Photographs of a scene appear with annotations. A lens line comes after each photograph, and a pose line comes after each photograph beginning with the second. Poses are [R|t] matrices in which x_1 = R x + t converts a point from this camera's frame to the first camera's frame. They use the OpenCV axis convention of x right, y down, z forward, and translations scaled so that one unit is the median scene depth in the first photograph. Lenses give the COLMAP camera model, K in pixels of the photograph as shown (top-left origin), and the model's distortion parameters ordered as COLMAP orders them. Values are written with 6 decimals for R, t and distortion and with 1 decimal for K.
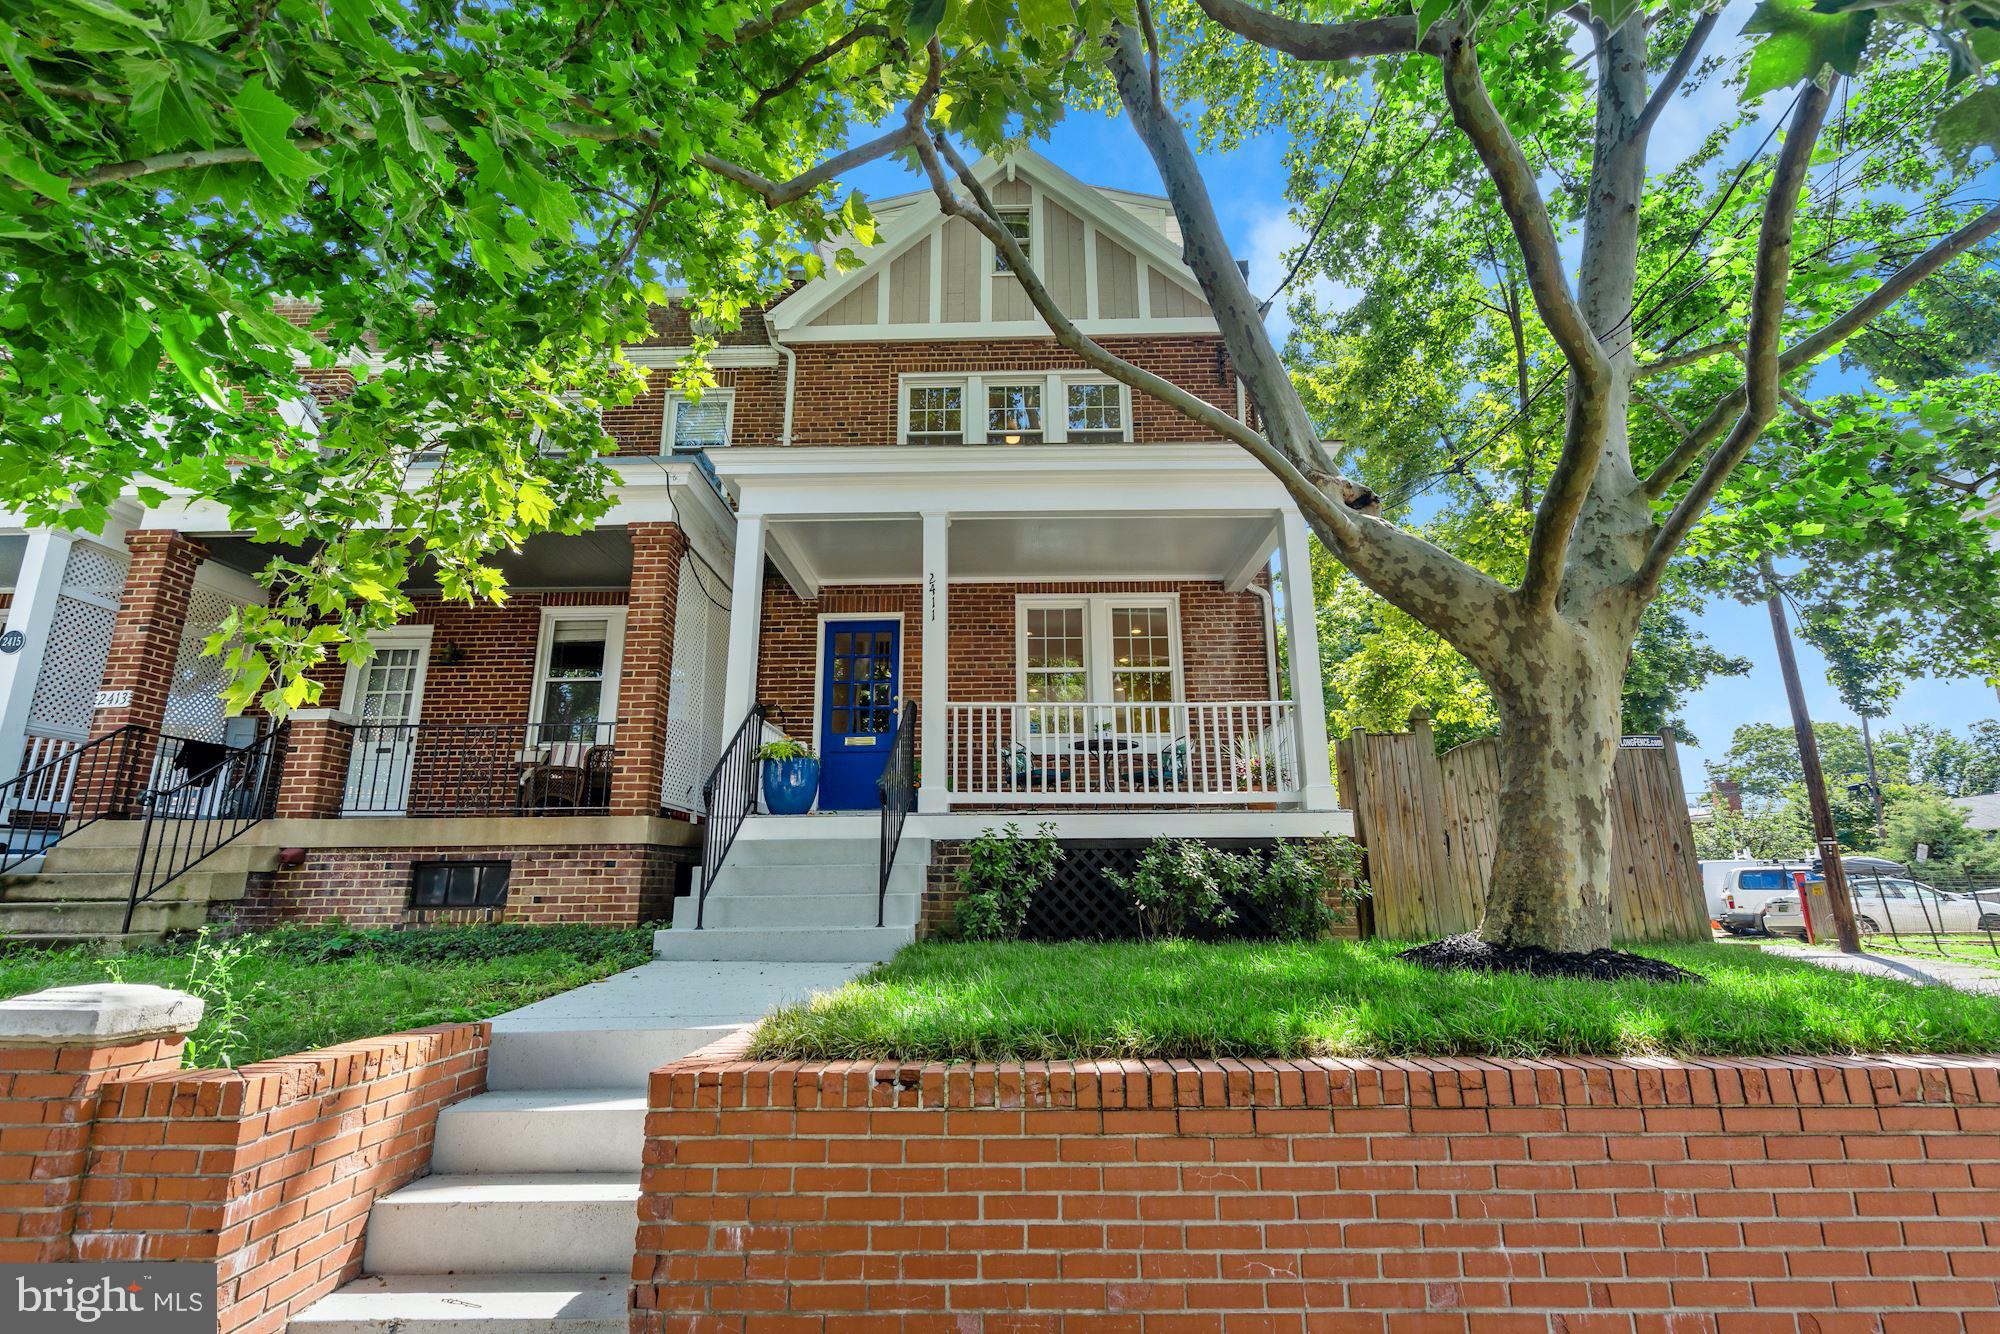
lens RADIAL K [[929.1, 0, 992.4], [0, 929.1, 668.6], [0, 0, 1]] dist [-0.042159, 0.014931]
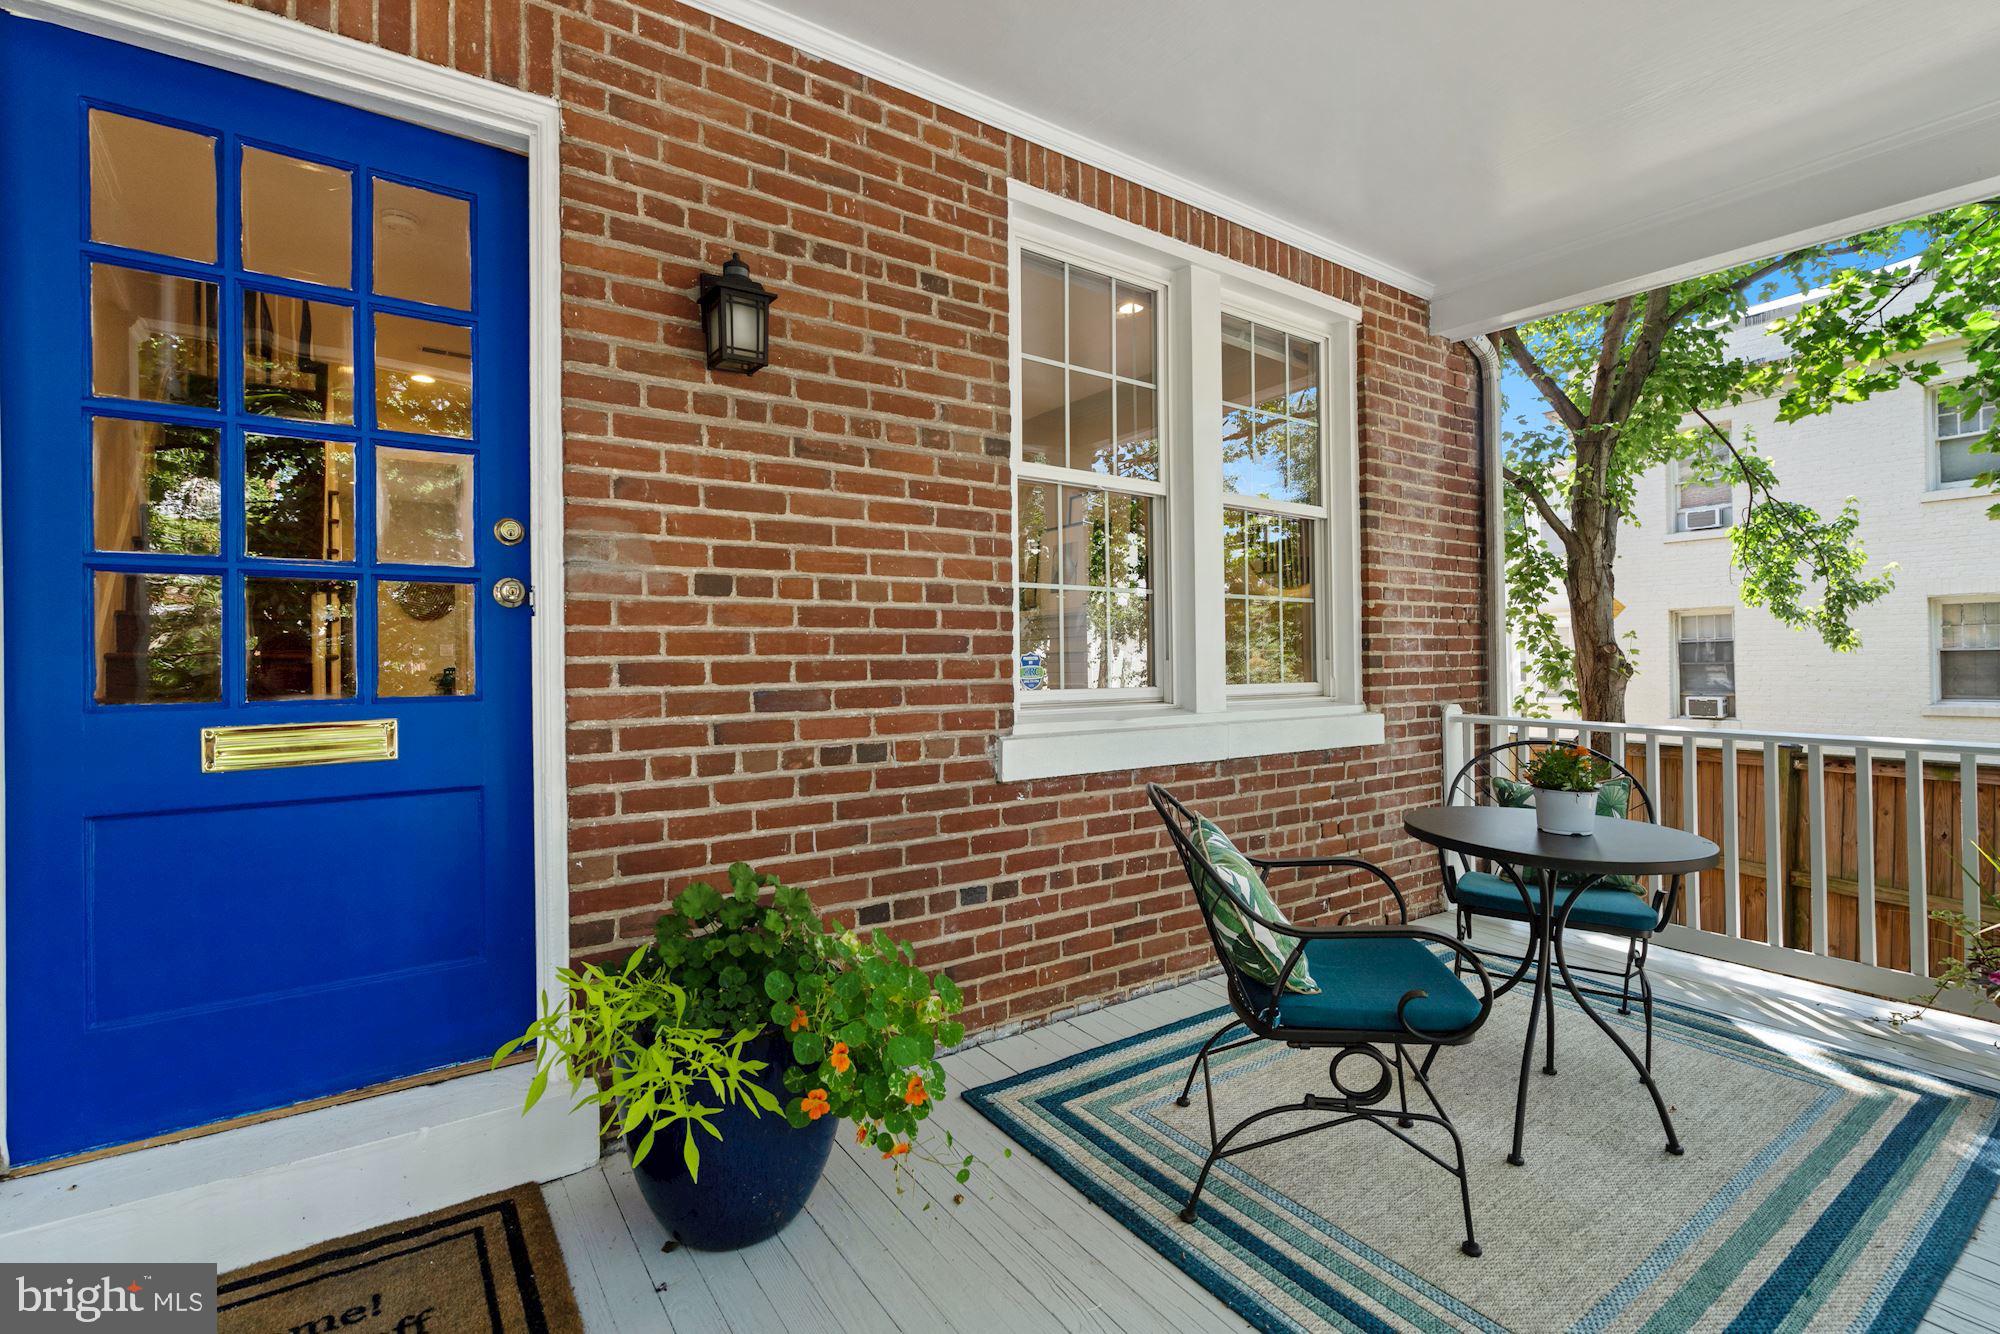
lens RADIAL K [[899.9, 0, 962.4], [0, 899.9, 686.3], [0, 0, 1]] dist [-0.016152, -0.000215]
pose [[0.819402, -0.017526, 0.572951, -0.137084], [-0.147412, 0.959473, 0.240170, 0.001207], [-0.553940, -0.281255, 0.783611, 0.766998]]
